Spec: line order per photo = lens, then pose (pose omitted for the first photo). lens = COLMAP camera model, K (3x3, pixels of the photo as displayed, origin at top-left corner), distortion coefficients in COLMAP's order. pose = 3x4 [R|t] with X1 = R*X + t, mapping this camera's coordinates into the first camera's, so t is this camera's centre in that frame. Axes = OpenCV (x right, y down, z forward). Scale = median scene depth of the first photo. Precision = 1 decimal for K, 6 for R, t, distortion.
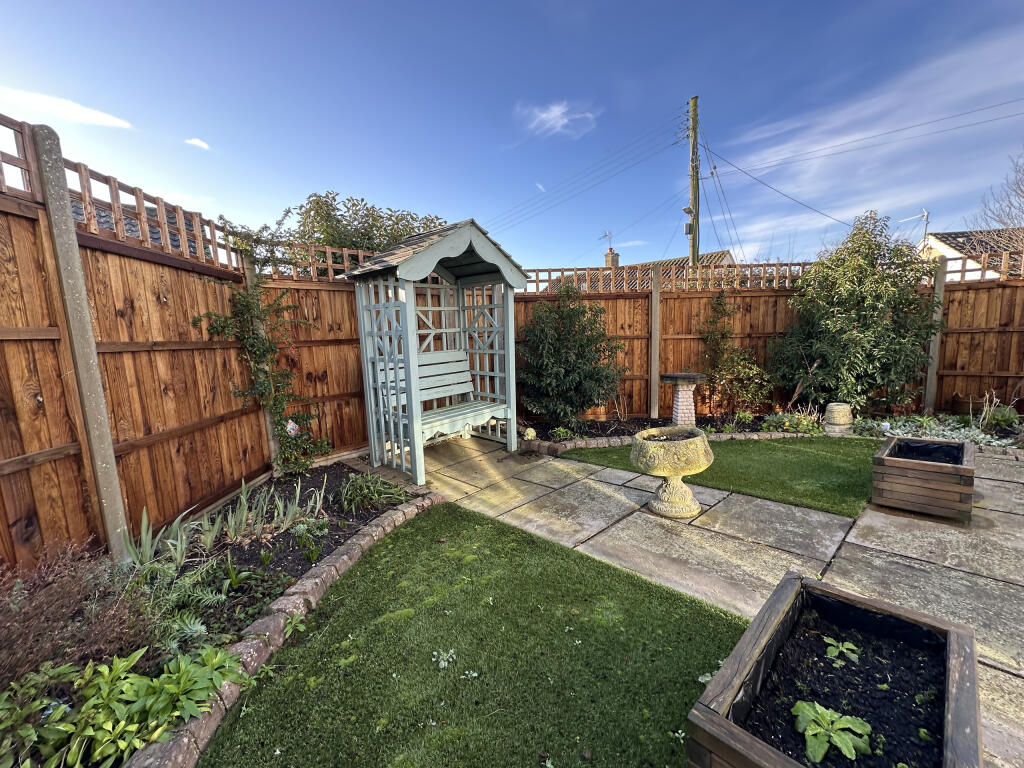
lens RADIAL K [[406.3, 0, 512.0], [0, 406.3, 388.8], [0, 0, 1]] dist [-0.010552, 0.000730]
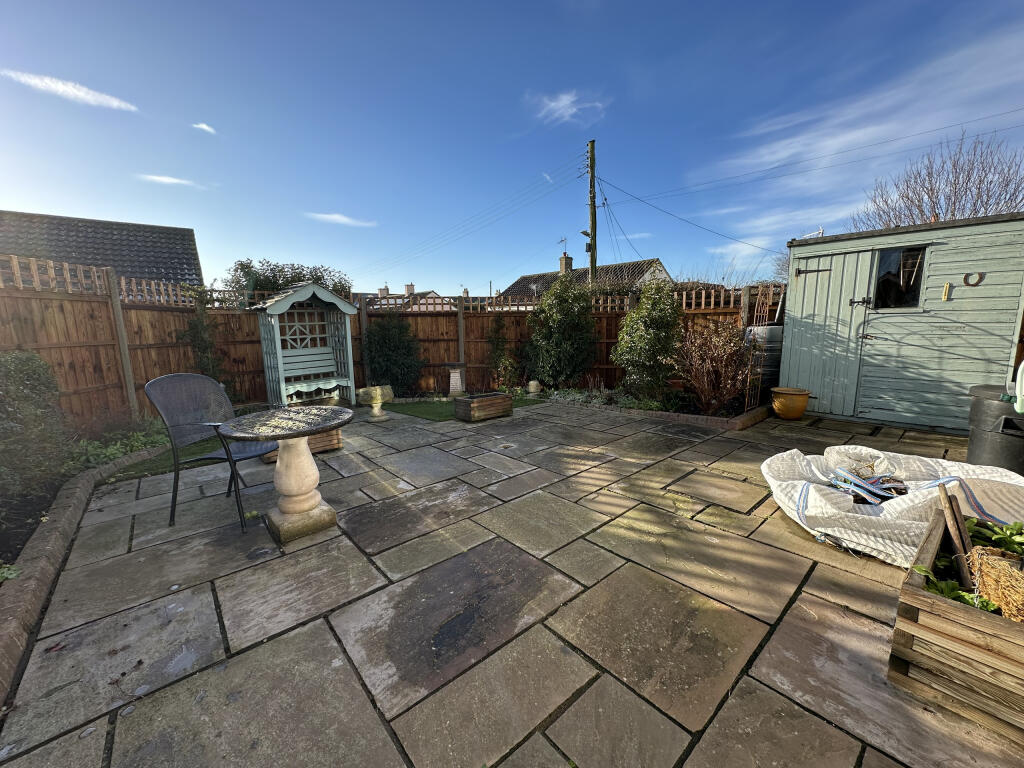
lens RADIAL K [[406.3, 0, 512.9], [0, 406.3, 386.7], [0, 0, 1]] dist [-0.010552, 0.000730]
pose [[0.999819, 0.017400, -0.007729, 0.689693], [-0.017271, 0.999715, 0.016507, 0.032173], [0.008014, -0.016370, 0.999834, -0.737925]]
